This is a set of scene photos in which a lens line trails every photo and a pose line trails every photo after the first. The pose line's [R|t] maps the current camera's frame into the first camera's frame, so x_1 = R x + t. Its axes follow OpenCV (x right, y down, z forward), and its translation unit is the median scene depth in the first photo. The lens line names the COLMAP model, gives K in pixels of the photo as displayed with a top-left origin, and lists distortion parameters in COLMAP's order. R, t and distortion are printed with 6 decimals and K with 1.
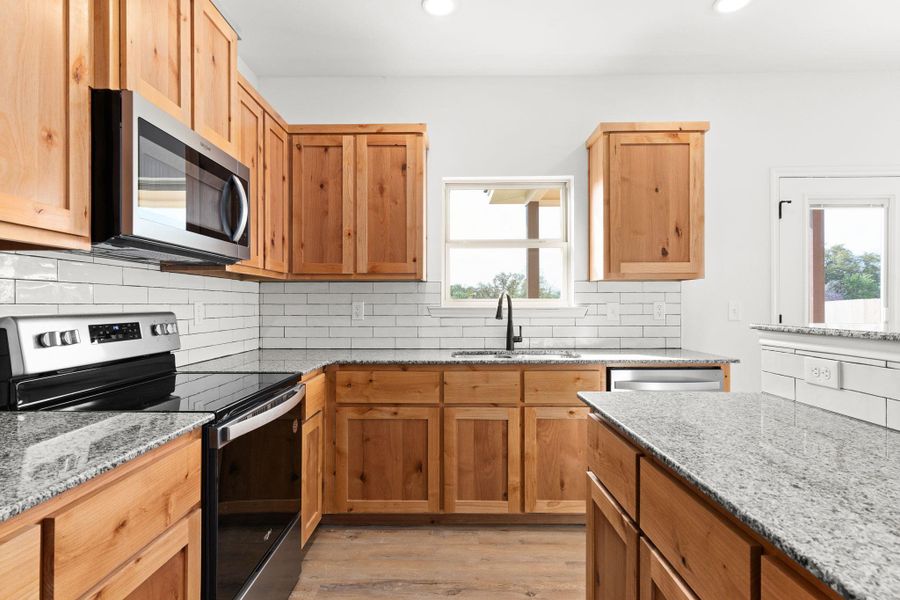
lens RADIAL K [[464.8, 0, 450.2], [0, 464.8, 302.3], [0, 0, 1]] dist [0.003634, 0.000946]
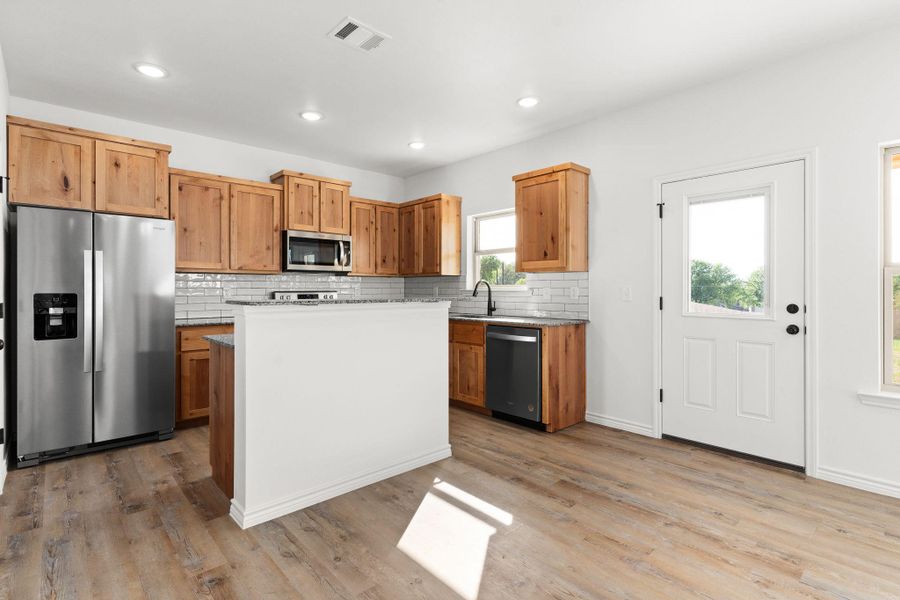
lens RADIAL K [[437.7, 0, 456.9], [0, 437.7, 288.5], [0, 0, 1]] dist [0.003005, 0.000337]
pose [[0.690022, 0.000859, -0.723788, 1.284250], [0.003113, 0.999987, 0.004155, -0.001709], [0.723781, -0.005120, 0.690010, -0.191895]]
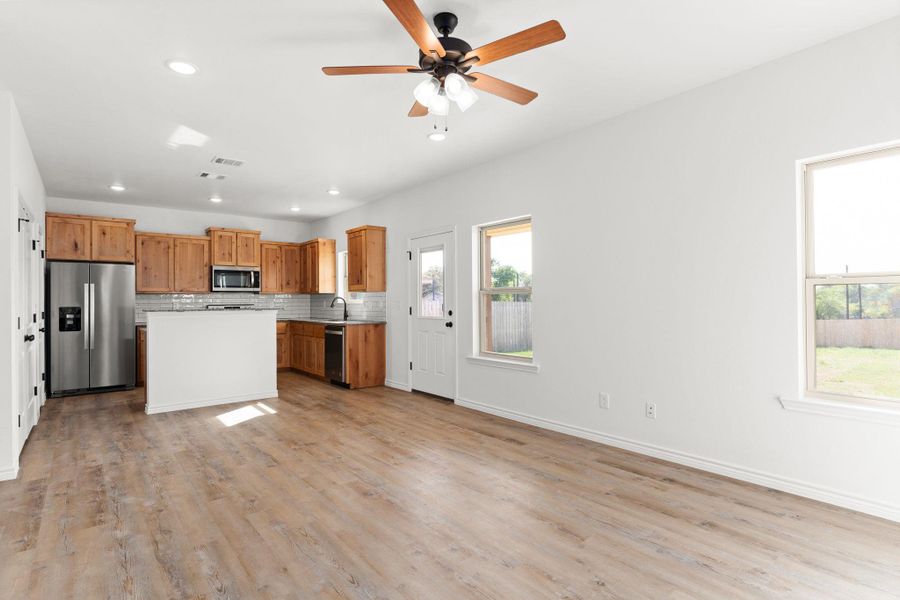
lens RADIAL K [[464.8, 0, 455.3], [0, 464.8, 296.8], [0, 0, 1]] dist [0.003634, 0.000946]
pose [[0.635331, -0.009048, -0.772187, 2.647617], [0.010288, 0.999942, -0.003252, -0.010077], [0.772171, -0.005878, 0.635387, -0.153715]]
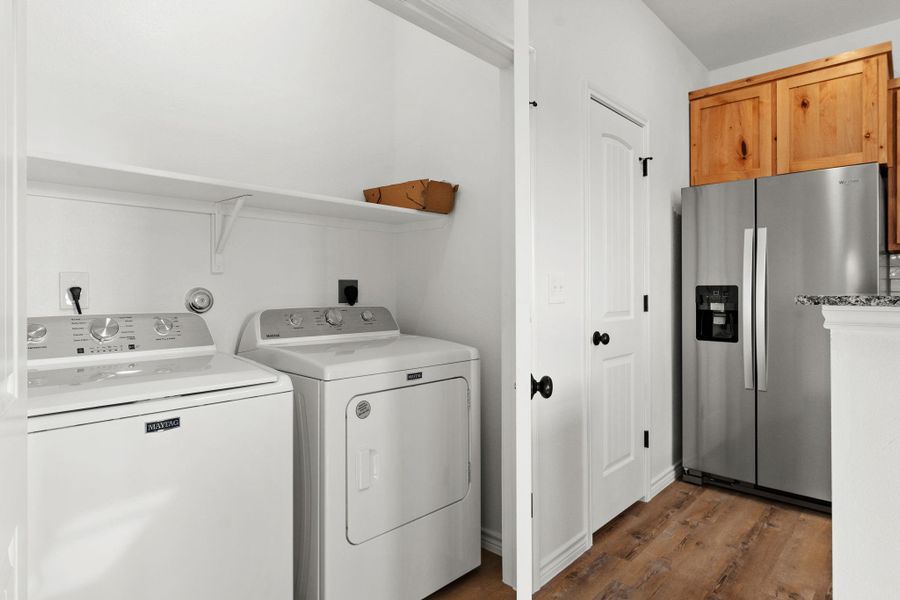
lens RADIAL K [[503.0, 0, 446.2], [0, 503.0, 289.6], [0, 0, 1]] dist [0.000030, 0.000445]
pose [[-0.670249, 0.003452, -0.742128, 0.939494], [0.005621, 0.999984, -0.000425, 0.017406], [0.742115, -0.004456, -0.670258, 0.119933]]
